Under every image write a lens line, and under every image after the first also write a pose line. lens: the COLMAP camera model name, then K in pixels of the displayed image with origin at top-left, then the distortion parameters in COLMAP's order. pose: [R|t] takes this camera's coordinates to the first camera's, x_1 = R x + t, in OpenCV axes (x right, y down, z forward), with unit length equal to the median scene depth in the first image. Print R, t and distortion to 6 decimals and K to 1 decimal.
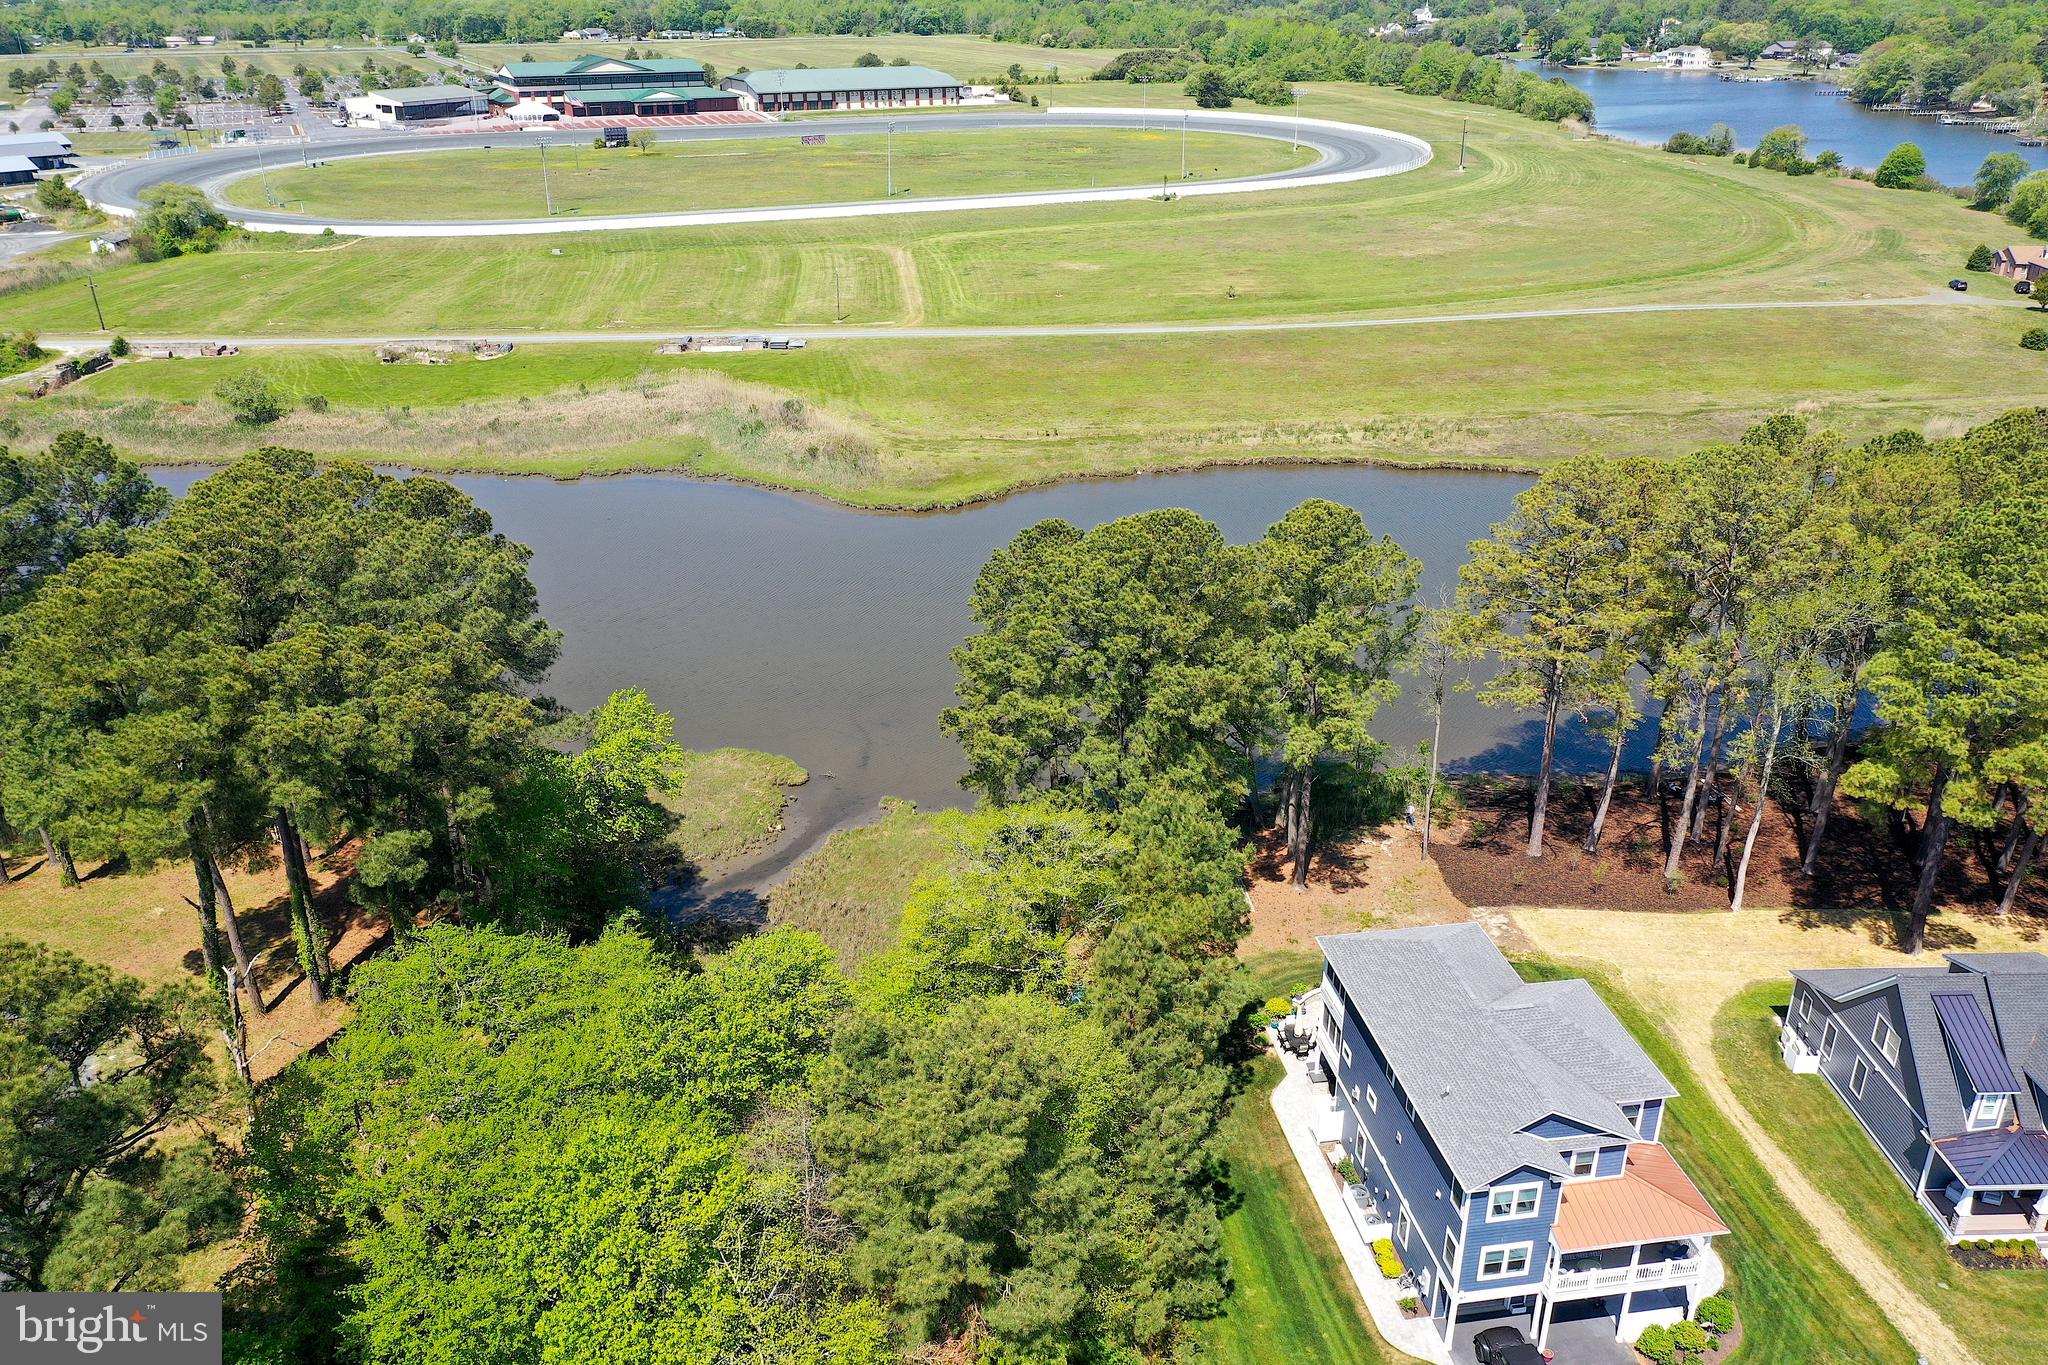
lens RADIAL K [[1624.9, 0, 1030.2], [0, 1624.9, 675.1], [0, 0, 1]] dist [0.010947, -0.008426]
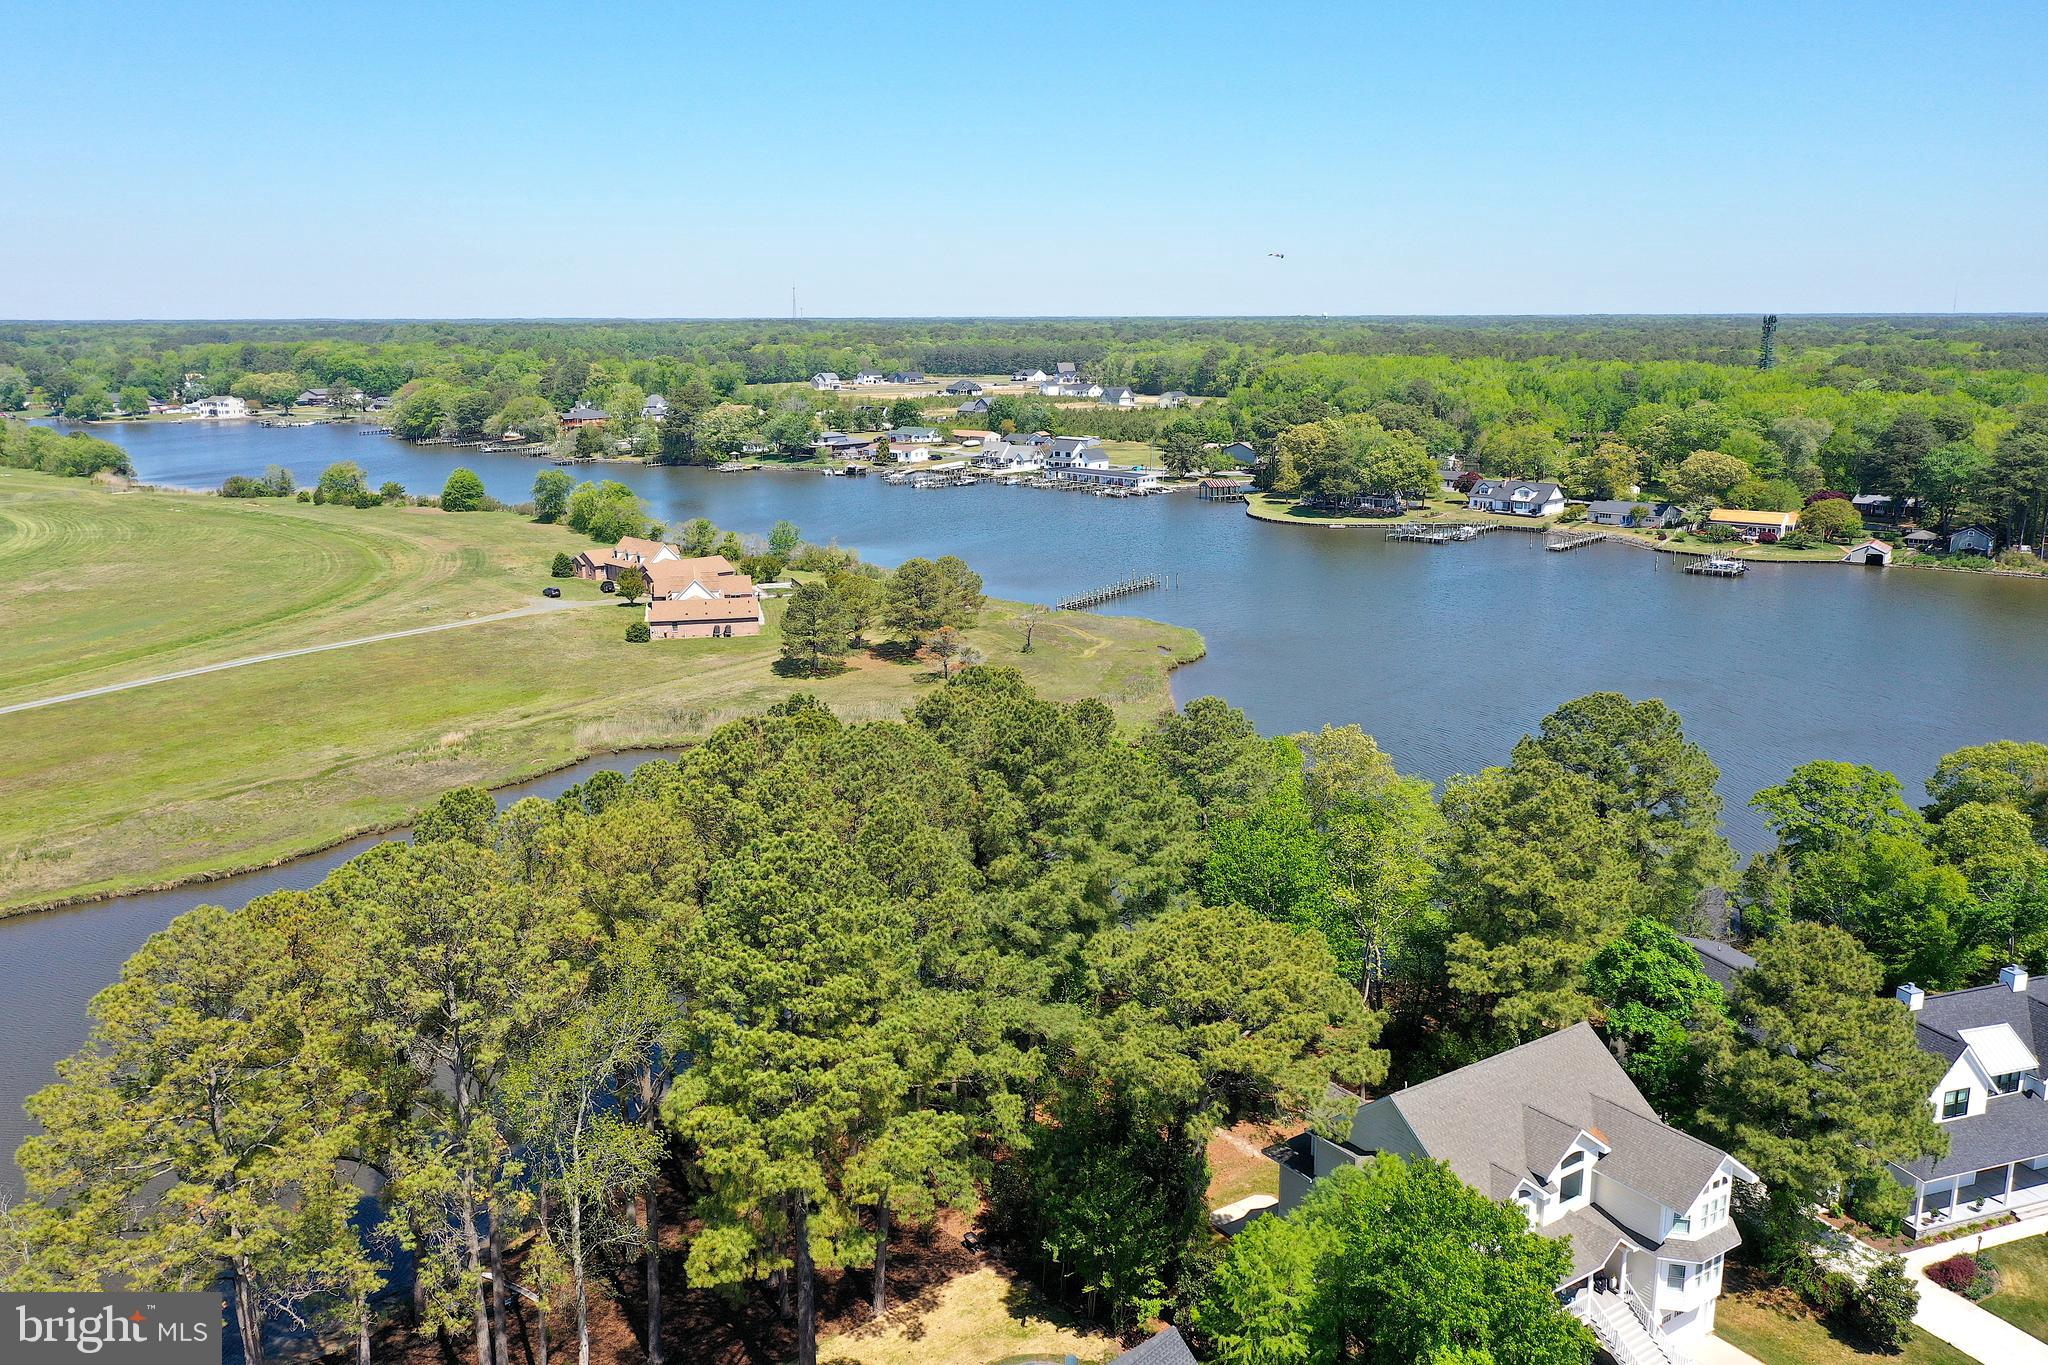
lens RADIAL K [[1624.9, 0, 1031.6], [0, 1624.9, 676.6], [0, 0, 1]] dist [0.010947, -0.008426]
pose [[0.683929, -0.163602, 0.710968, 0.041872], [0.301358, 0.950857, -0.071094, -0.026064], [-0.664398, 0.262879, 0.699621, 0.101013]]
